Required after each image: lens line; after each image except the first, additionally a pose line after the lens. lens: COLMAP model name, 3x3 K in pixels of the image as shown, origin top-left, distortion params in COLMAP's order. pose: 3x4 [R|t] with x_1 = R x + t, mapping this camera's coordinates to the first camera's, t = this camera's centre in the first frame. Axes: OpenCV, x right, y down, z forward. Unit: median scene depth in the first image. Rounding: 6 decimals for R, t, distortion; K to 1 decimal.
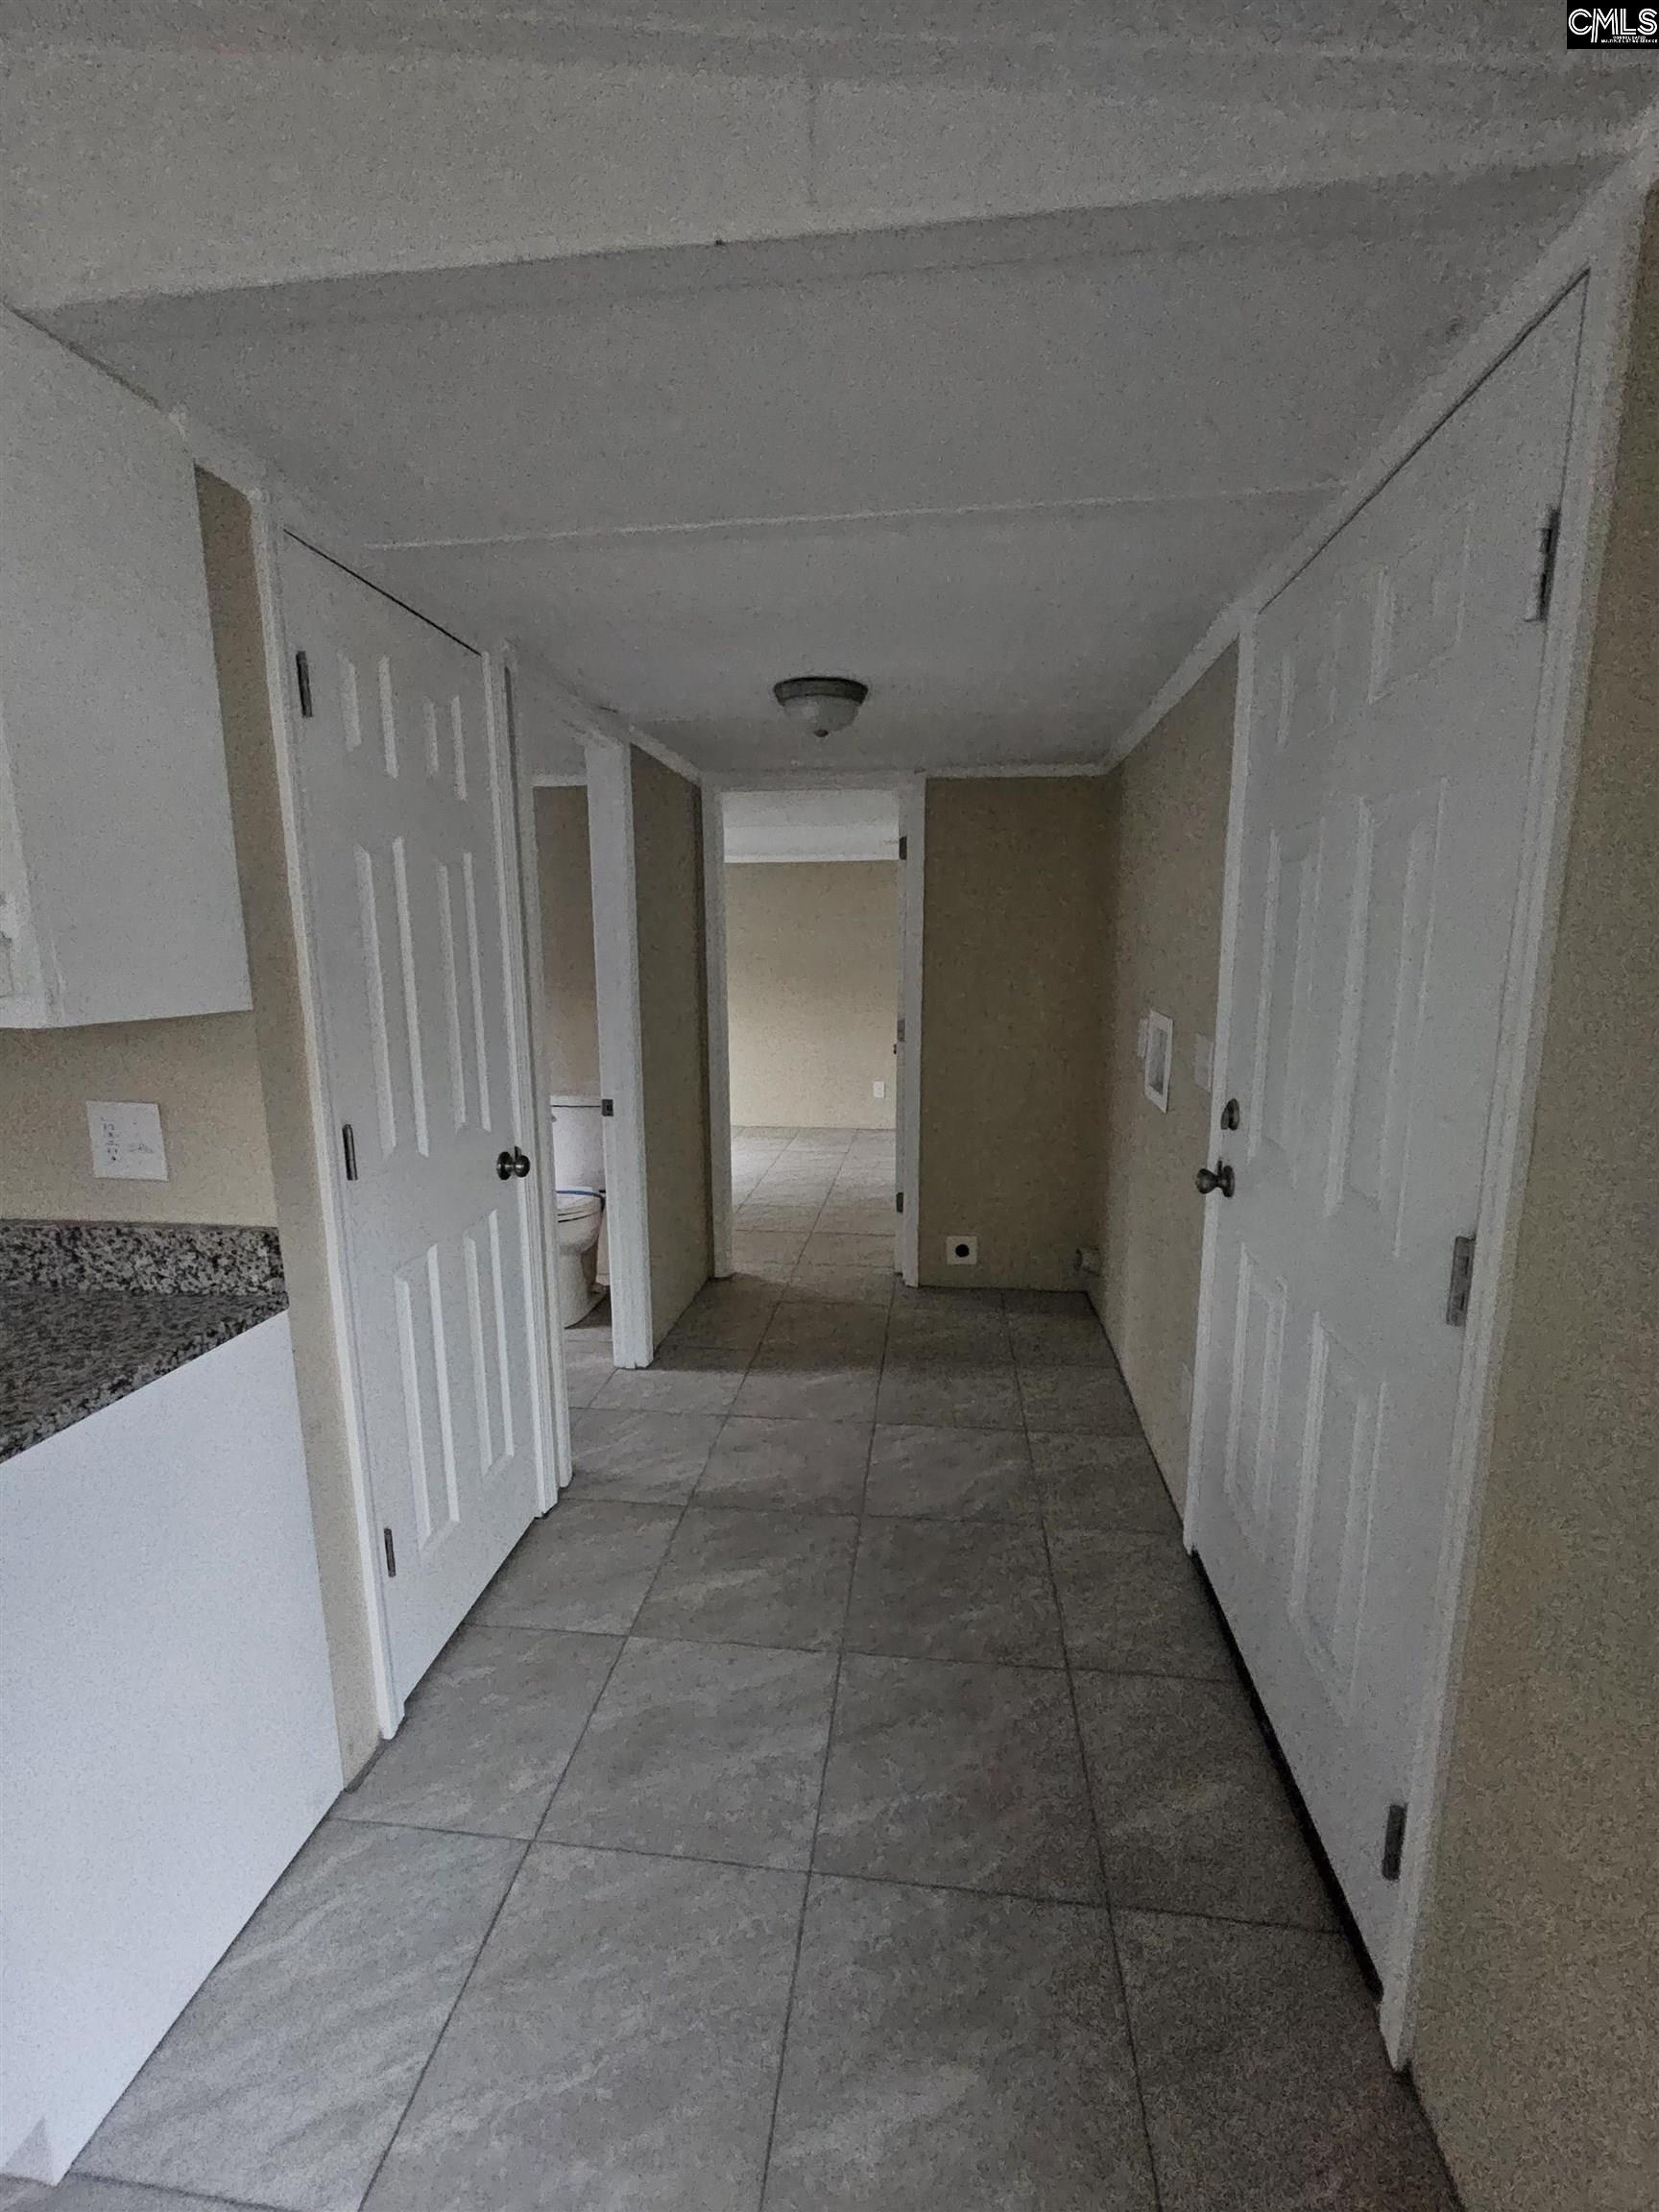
lens RADIAL K [[899.2, 0, 840.7], [0, 899.2, 1104.2], [0, 0, 1]] dist [-0.001942, -0.000066]
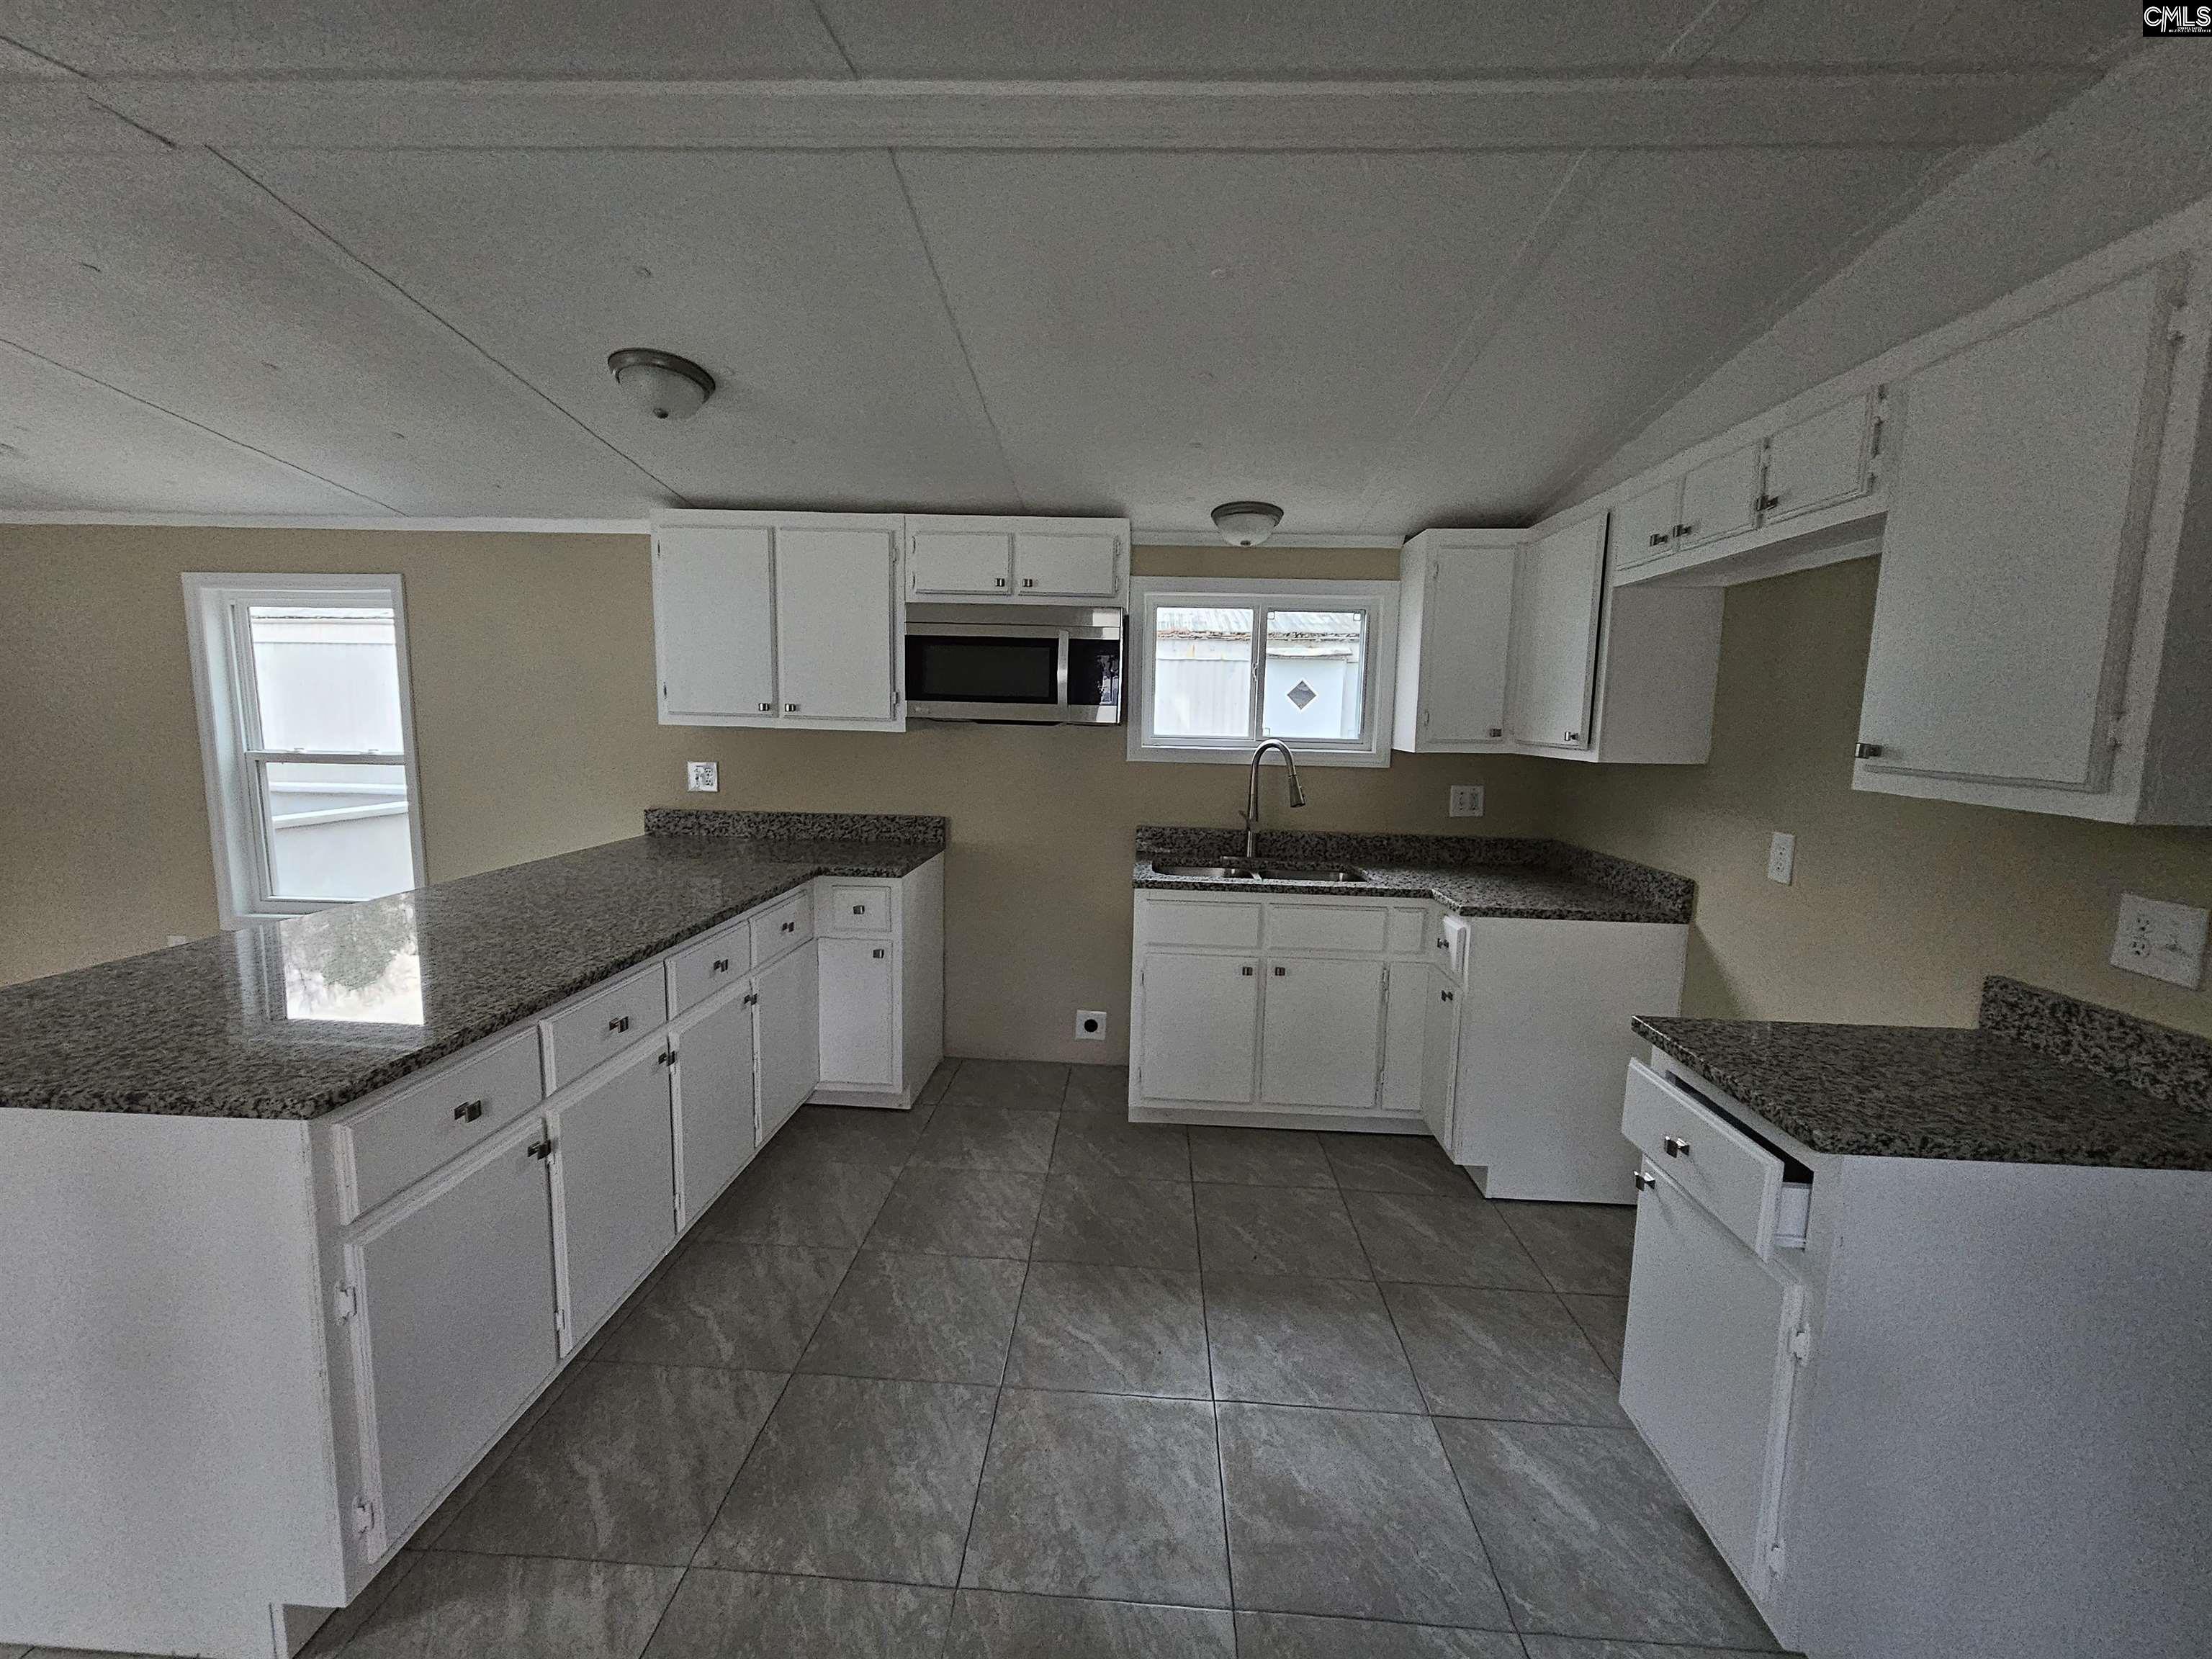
lens RADIAL K [[904.9, 0, 1102.8], [0, 904.9, 822.1], [0, 0, 1]] dist [0.000912, 0.000269]
pose [[0.061389, 0.131258, -0.989446, 0.125544], [-0.186073, 0.975442, 0.117856, 0.012423], [0.980616, 0.176874, 0.084305, -0.277254]]
